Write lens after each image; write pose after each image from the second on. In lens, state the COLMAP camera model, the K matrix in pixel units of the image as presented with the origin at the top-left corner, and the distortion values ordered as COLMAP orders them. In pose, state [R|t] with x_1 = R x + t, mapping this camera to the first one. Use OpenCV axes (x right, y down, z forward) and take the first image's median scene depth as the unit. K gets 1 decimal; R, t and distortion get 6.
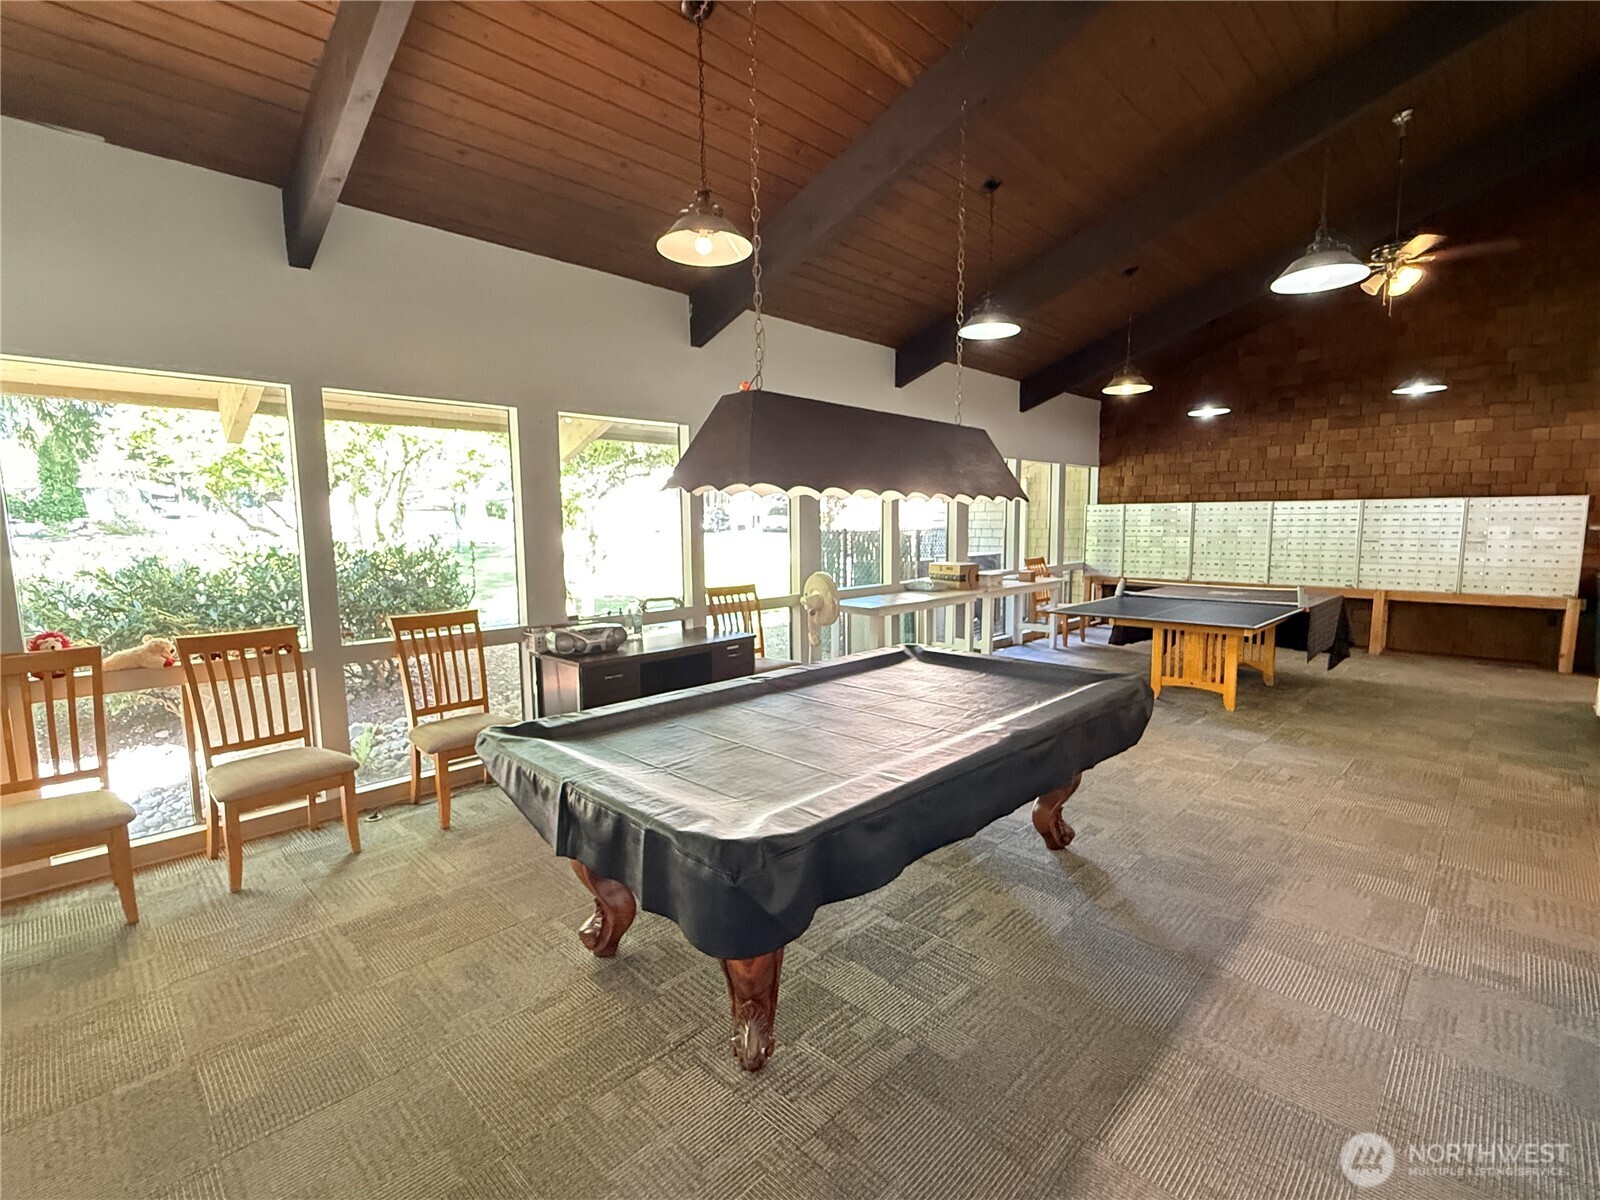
lens RADIAL K [[737.7, 0, 808.1], [0, 737.7, 606.5], [0, 0, 1]] dist [-0.001461, -0.000294]
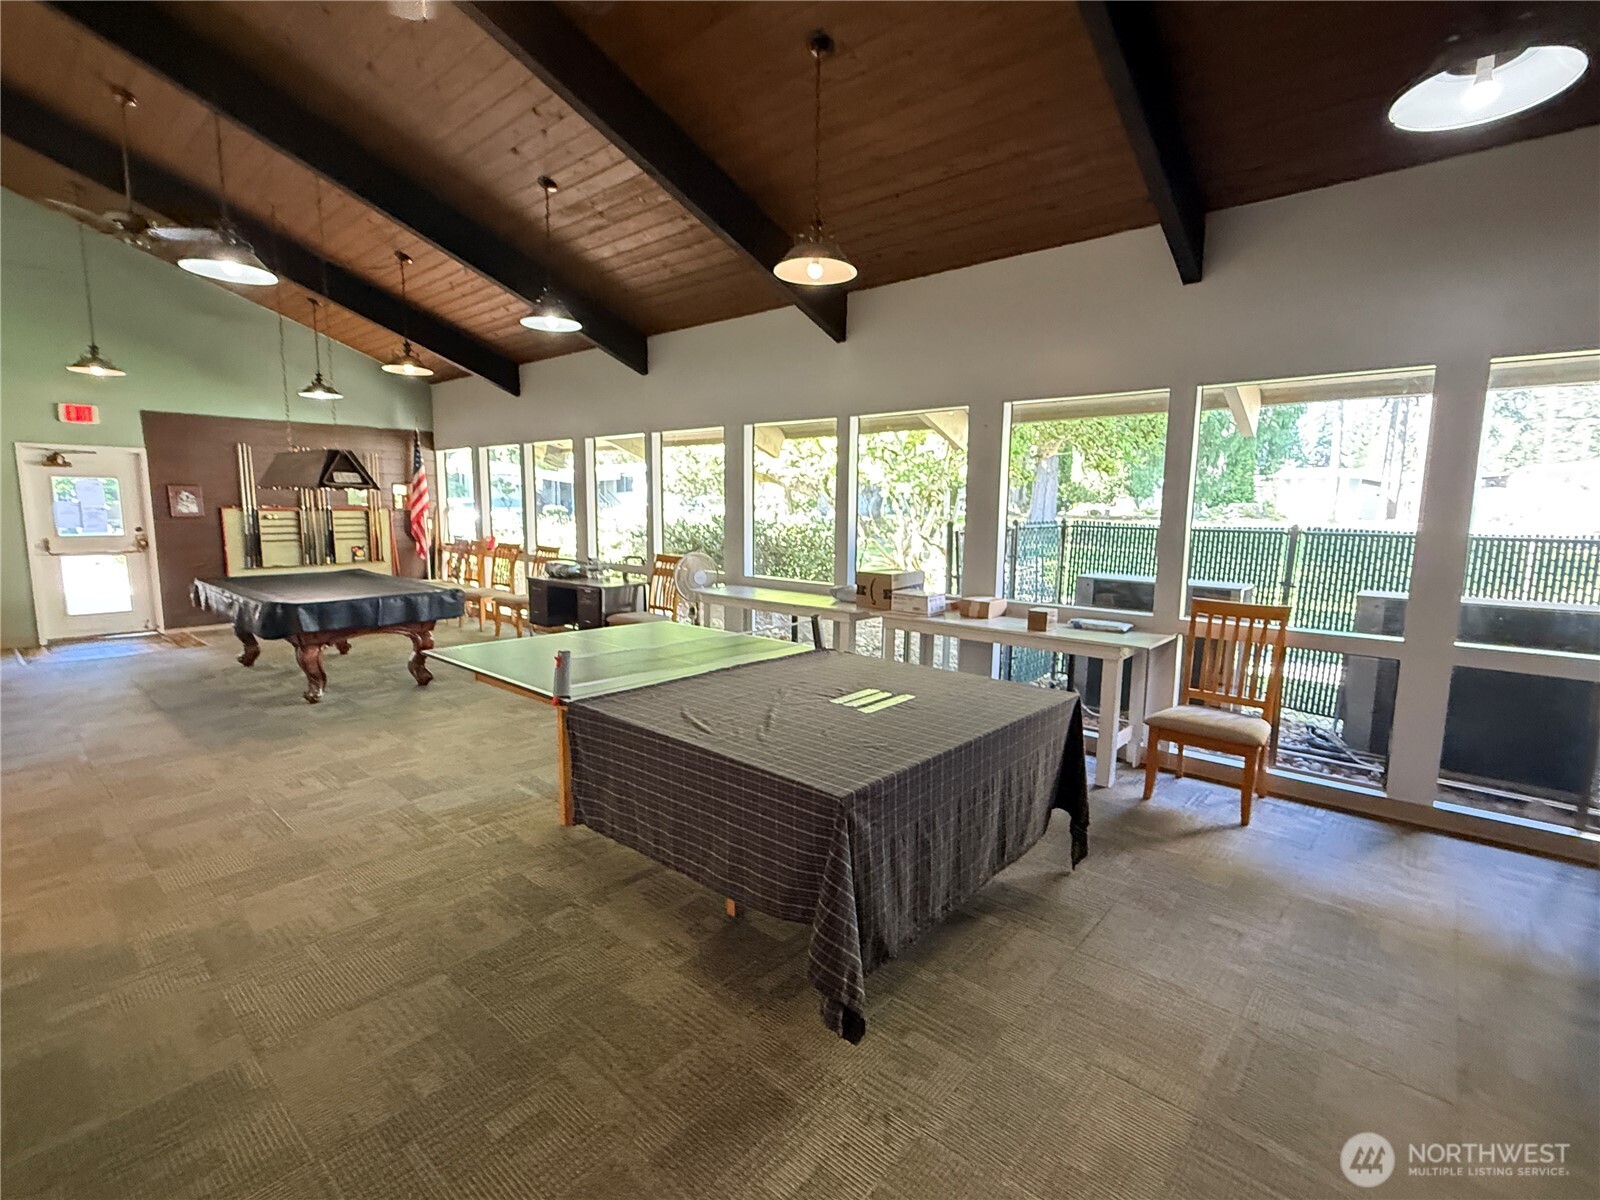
lens RADIAL K [[737.7, 0, 808.4], [0, 737.7, 599.7], [0, 0, 1]] dist [-0.001461, -0.000294]
pose [[0.058240, 0.140977, -0.988298, 1.351191], [-0.122725, 0.983481, 0.133058, -0.173519], [0.990730, 0.113540, 0.074579, 1.311202]]
